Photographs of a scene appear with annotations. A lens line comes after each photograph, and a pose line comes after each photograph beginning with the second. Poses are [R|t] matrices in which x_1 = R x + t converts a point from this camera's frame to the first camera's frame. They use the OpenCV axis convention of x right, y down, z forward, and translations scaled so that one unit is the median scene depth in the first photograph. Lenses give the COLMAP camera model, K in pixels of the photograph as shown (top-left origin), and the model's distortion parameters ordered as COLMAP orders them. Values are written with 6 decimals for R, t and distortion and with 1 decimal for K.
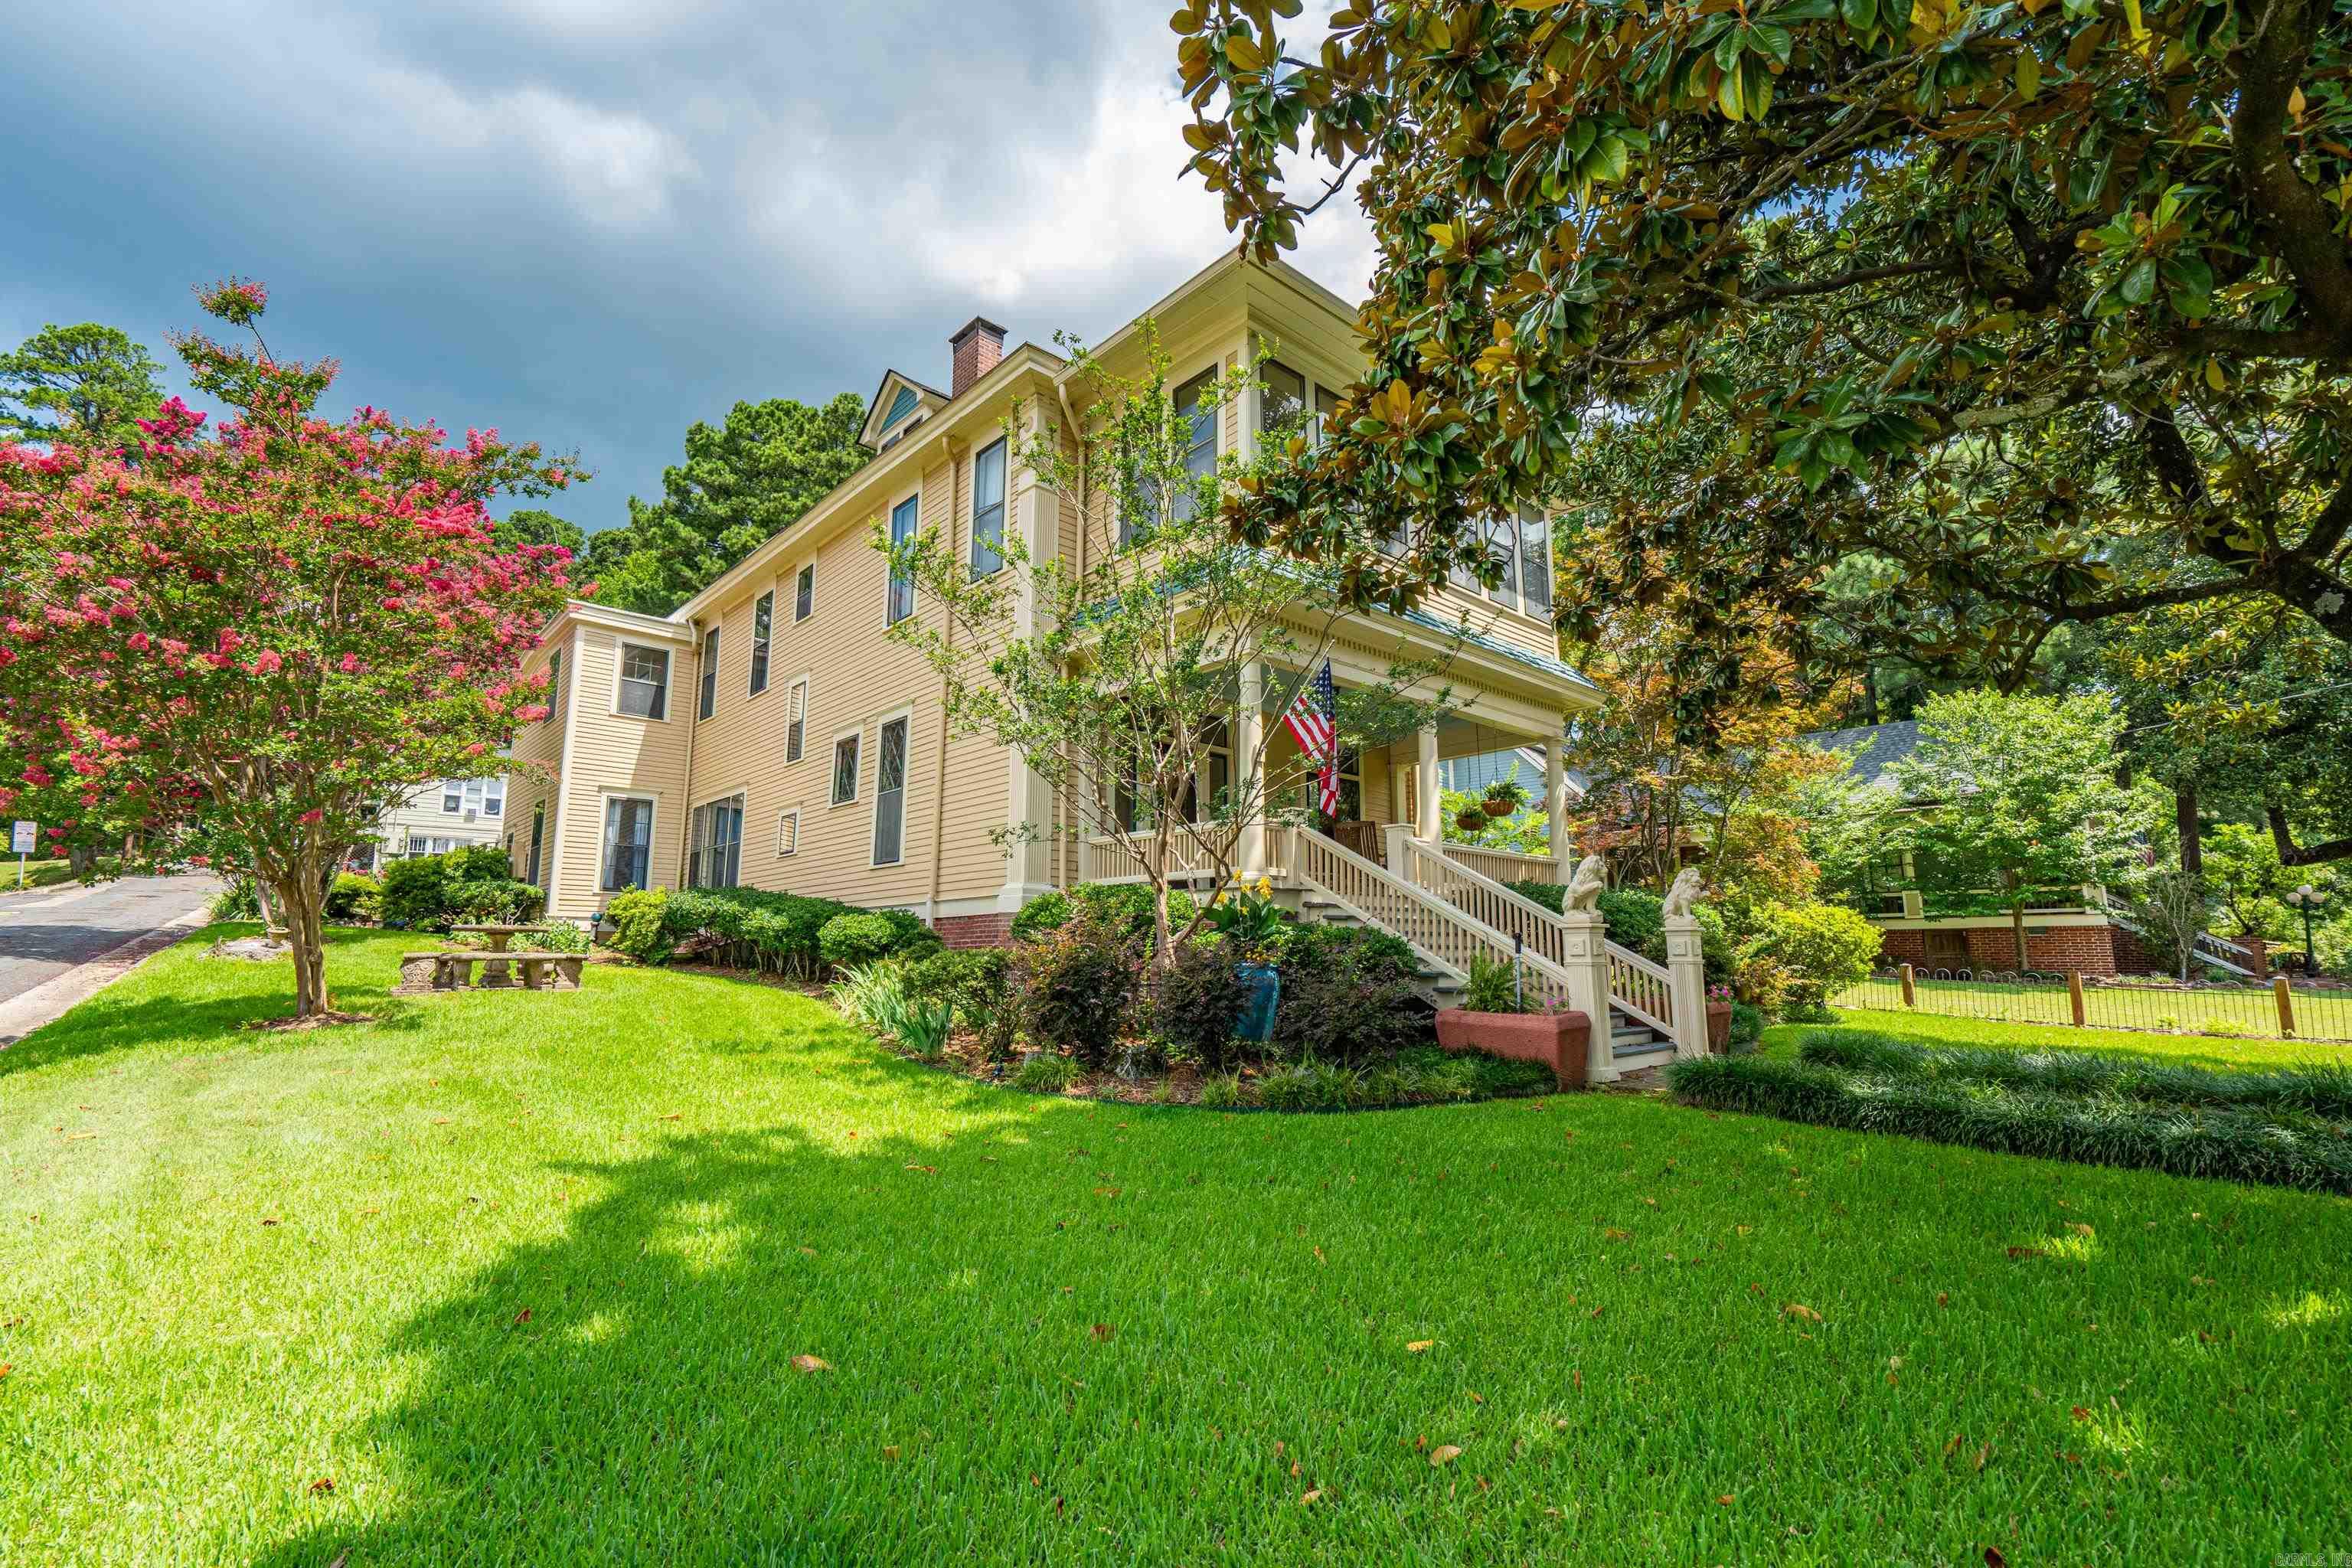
lens RADIAL K [[1071.6, 0, 1170.1], [0, 1071.6, 781.1], [0, 0, 1]] dist [0.000214, 0.000536]
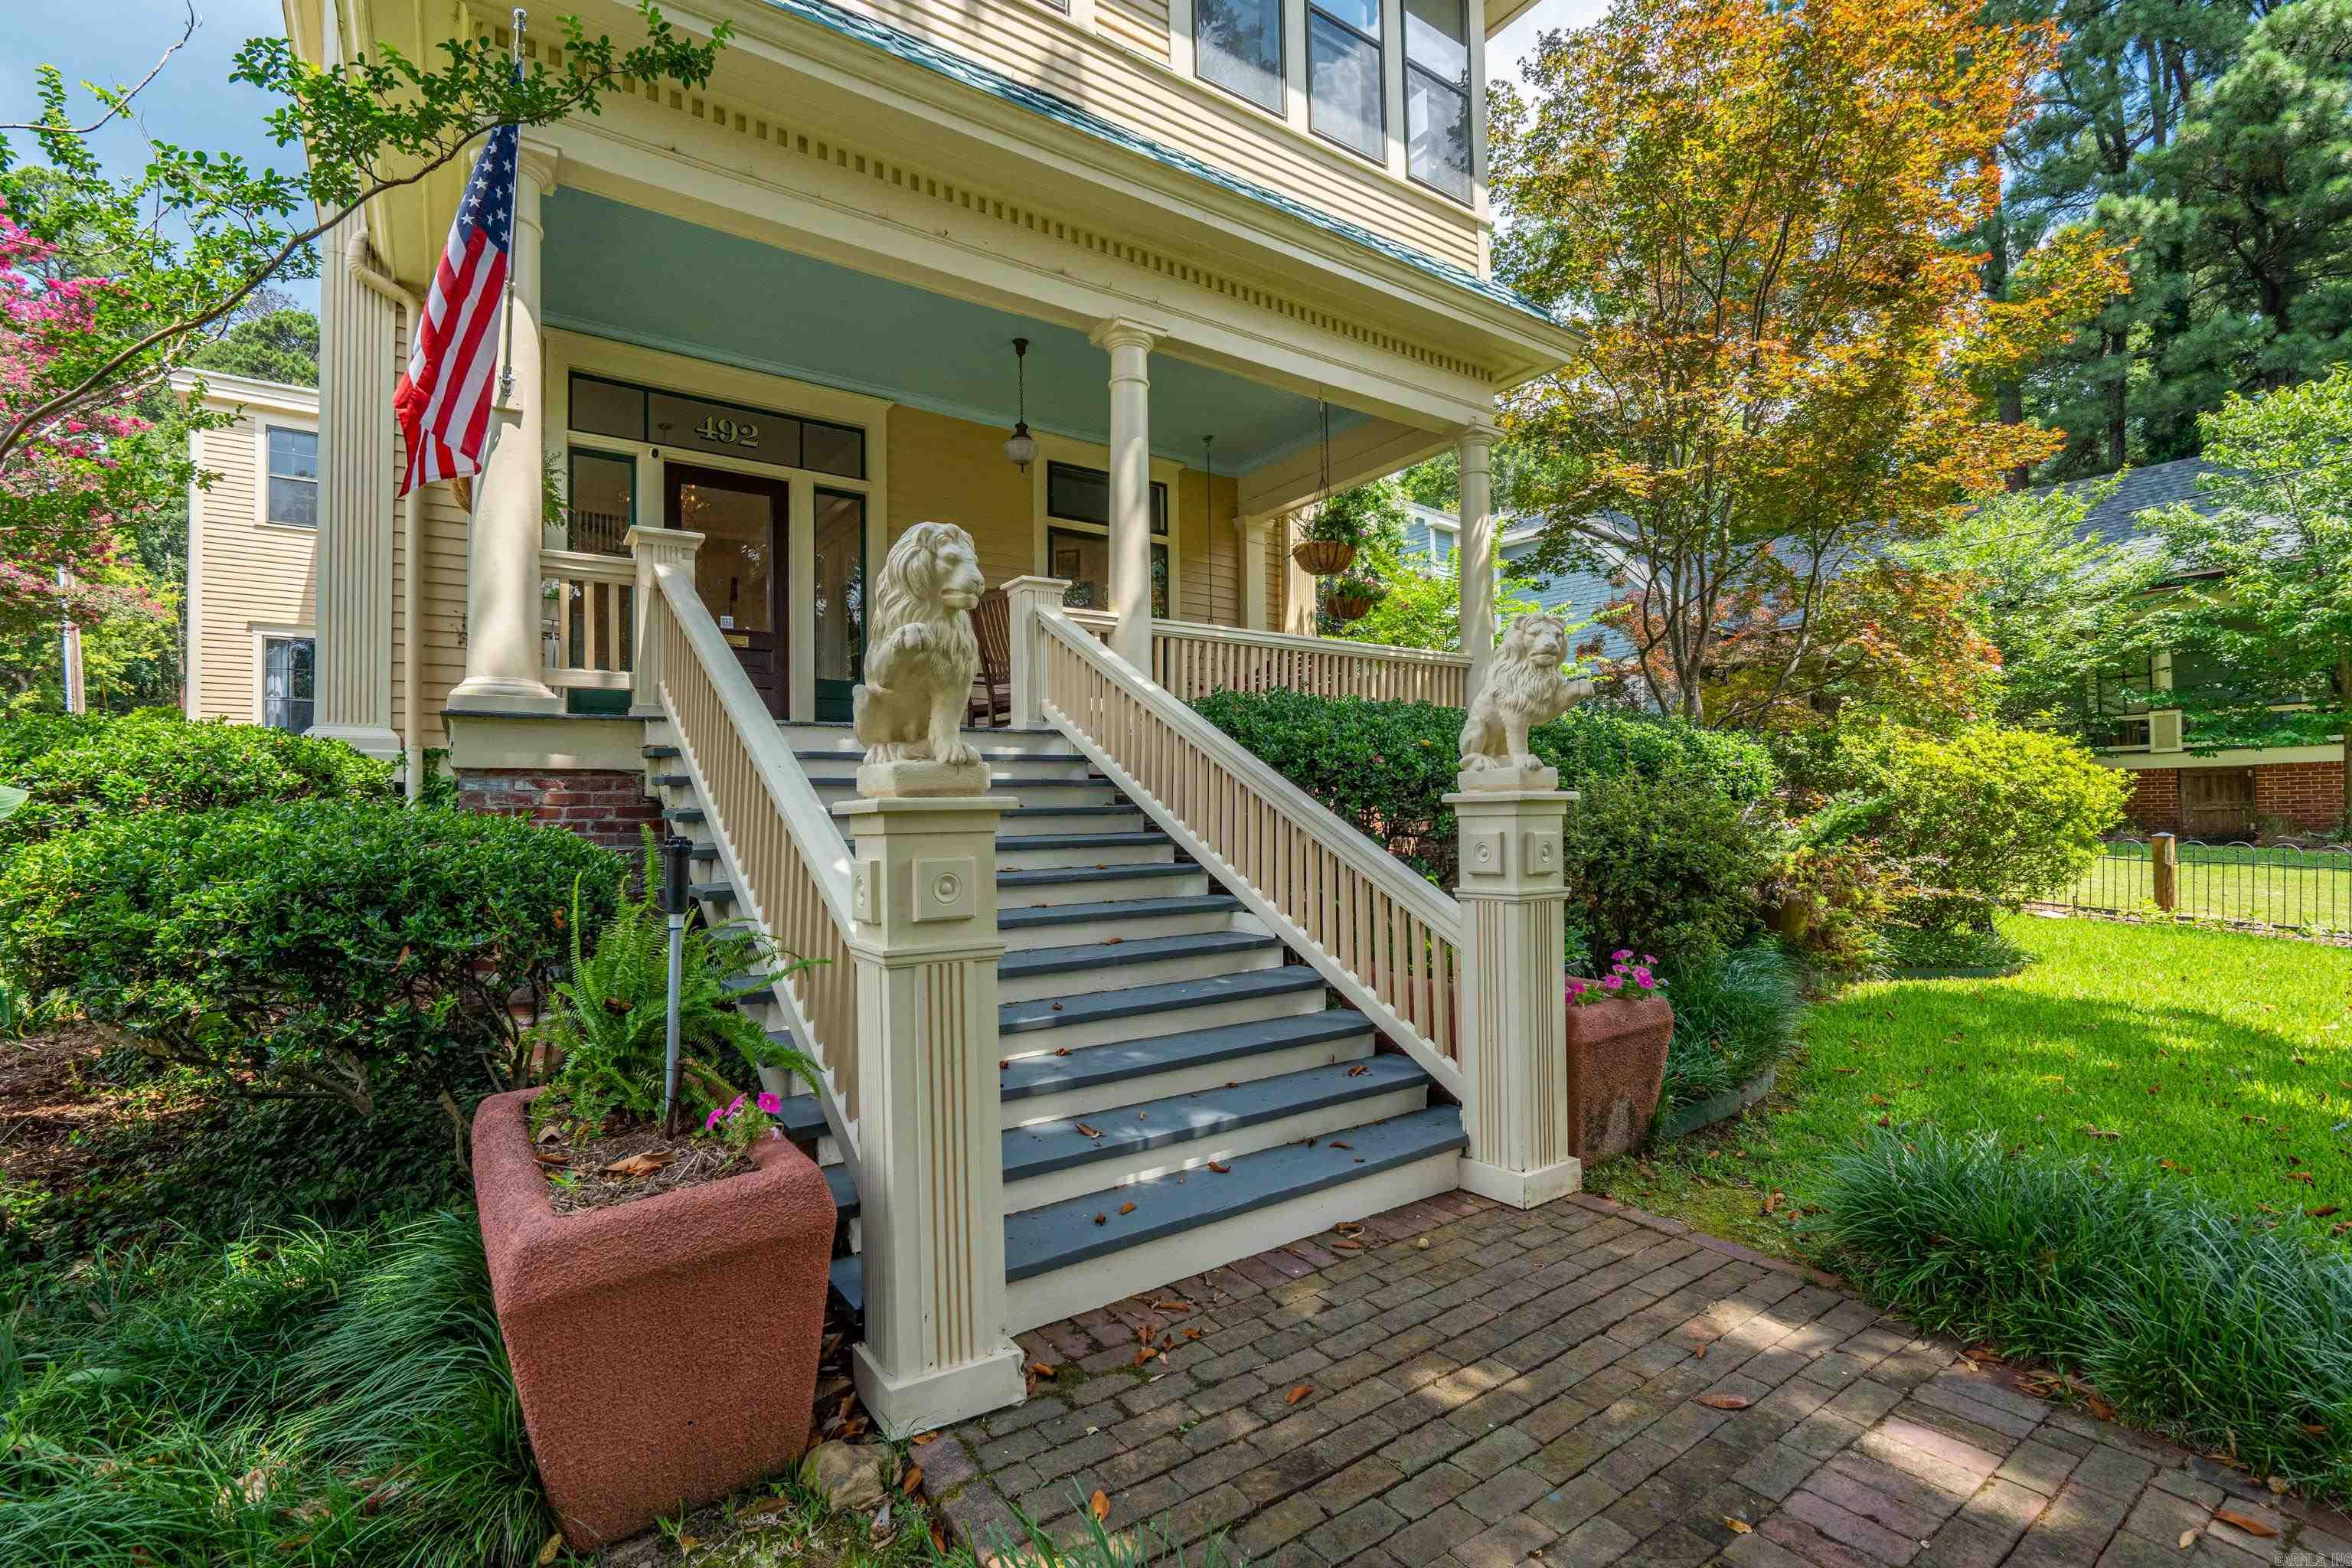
lens RADIAL K [[1071.6, 0, 1176.7], [0, 1071.6, 797.0], [0, 0, 1]] dist [0.000214, 0.000536]
pose [[0.991640, -0.020633, -0.127374, 0.199747], [0.039236, 0.988606, 0.145322, 0.040927], [0.122924, -0.149105, 0.981151, 0.315012]]
